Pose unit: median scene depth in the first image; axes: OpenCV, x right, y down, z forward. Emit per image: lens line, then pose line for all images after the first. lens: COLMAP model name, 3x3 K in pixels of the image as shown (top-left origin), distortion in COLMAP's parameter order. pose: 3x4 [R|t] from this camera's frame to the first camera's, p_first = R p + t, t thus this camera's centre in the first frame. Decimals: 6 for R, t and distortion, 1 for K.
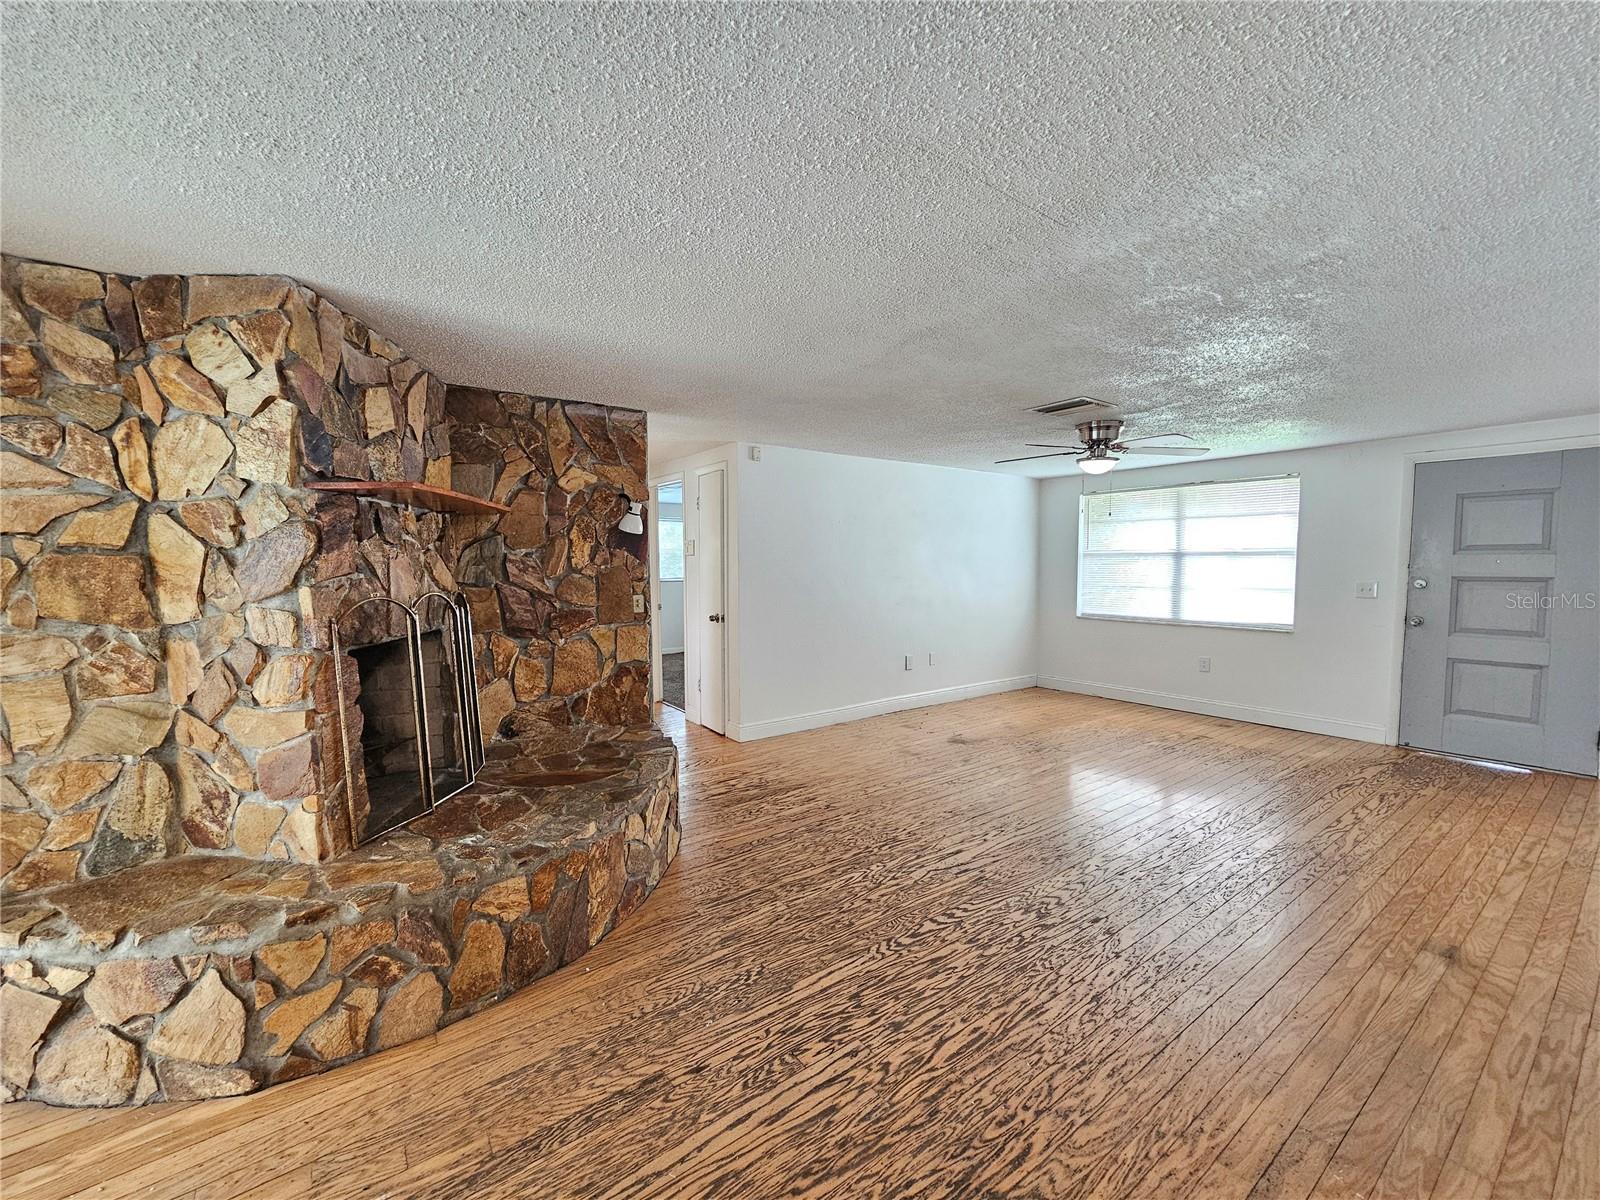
lens RADIAL K [[653.5, 0, 795.1], [0, 653.5, 608.1], [0, 0, 1]] dist [-0.001389, -0.000346]
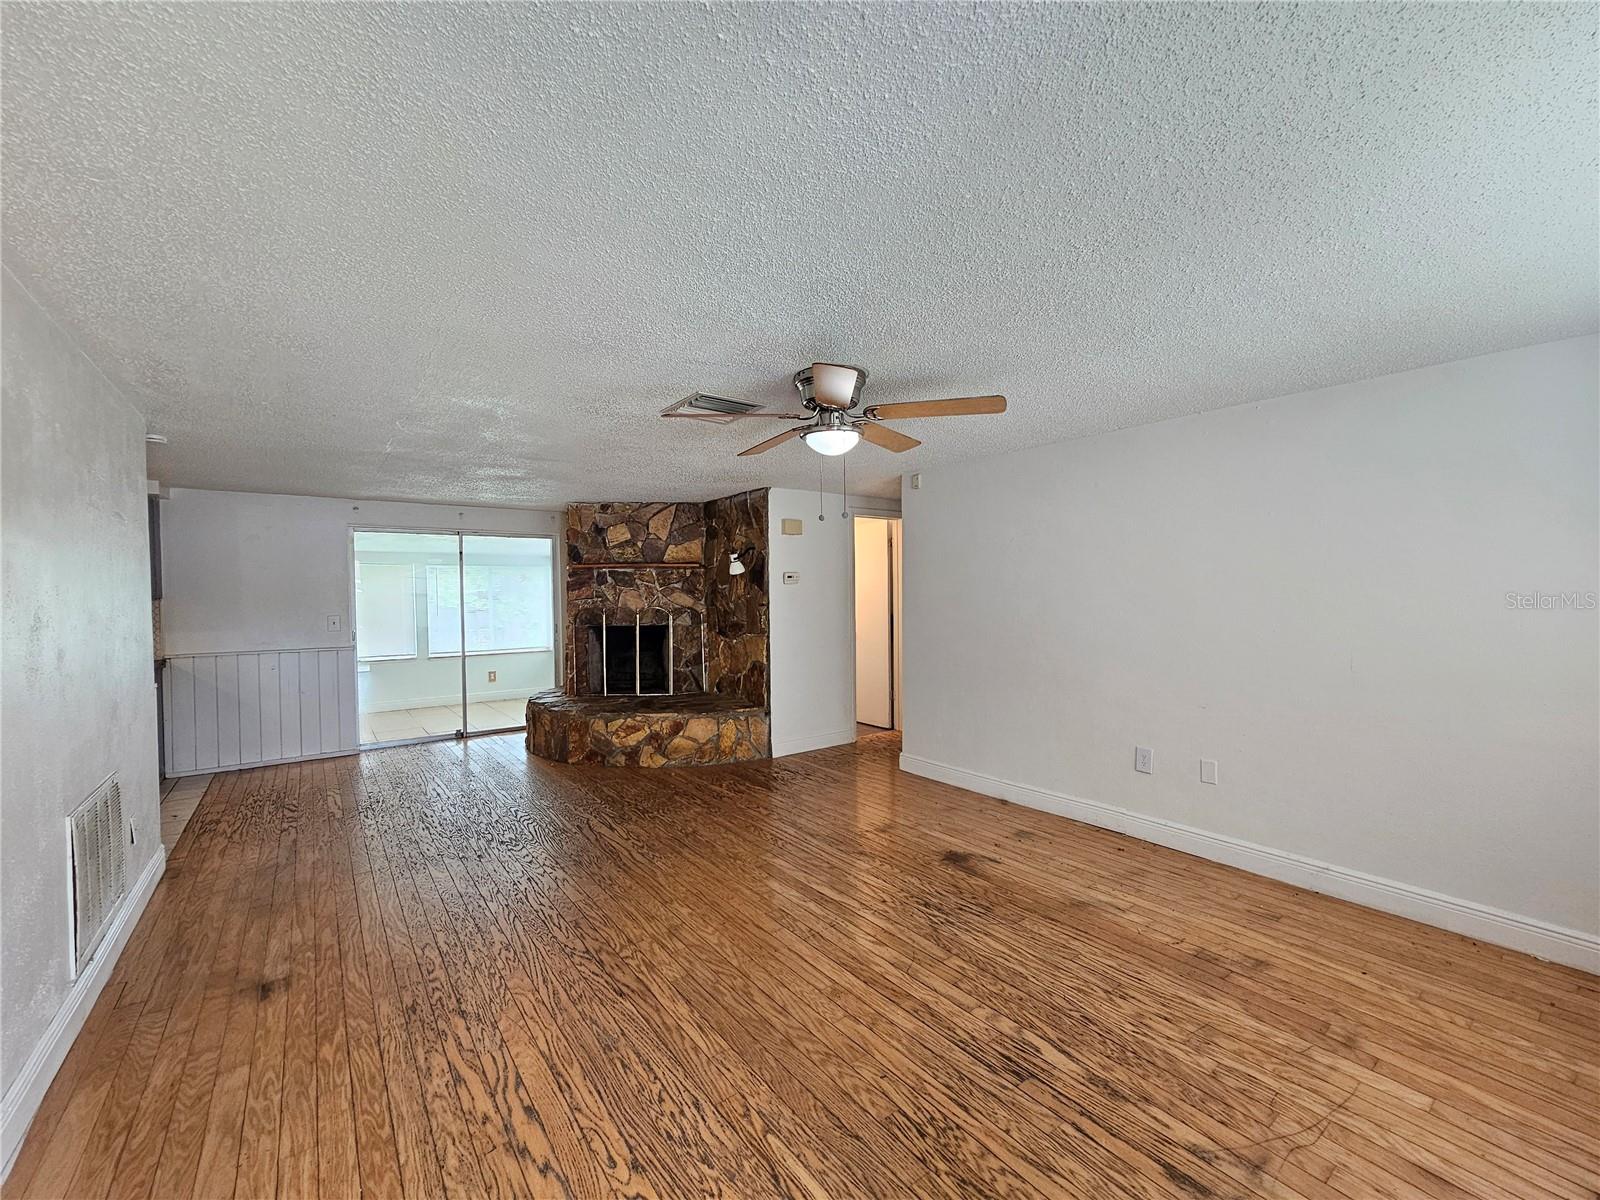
lens RADIAL K [[653.5, 0, 795.1], [0, 653.5, 608.1], [0, 0, 1]] dist [-0.001389, -0.000346]
pose [[0.009182, 0.028150, -0.999562, 1.315556], [-0.061054, 0.997754, 0.027539, -0.088744], [0.998092, 0.060774, 0.010880, 1.162808]]
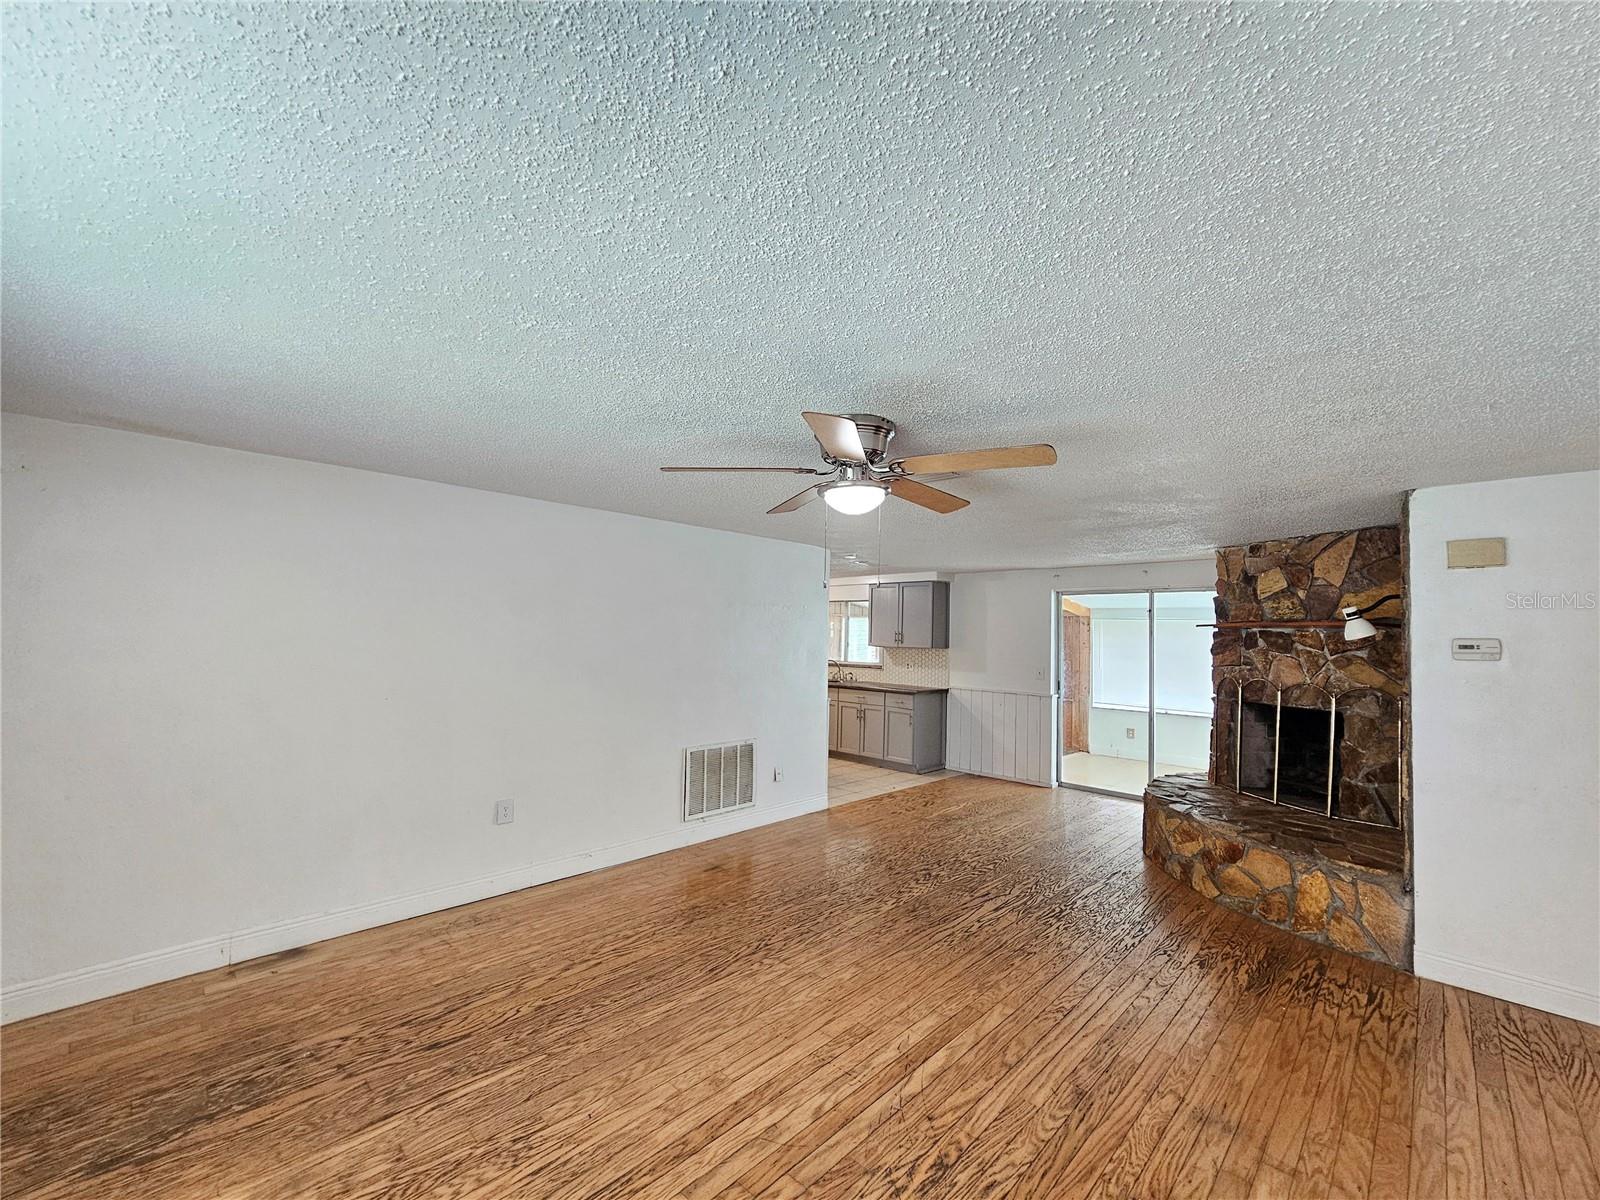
lens RADIAL K [[659.4, 0, 796.9], [0, 659.4, 602.2], [0, 0, 1]] dist [0.000040, 0.000155]
pose [[-0.985831, -0.025228, -0.165831, 0.722322], [-0.029545, 0.999284, 0.023613, -0.172568], [0.165117, 0.028178, -0.985871, 1.858519]]
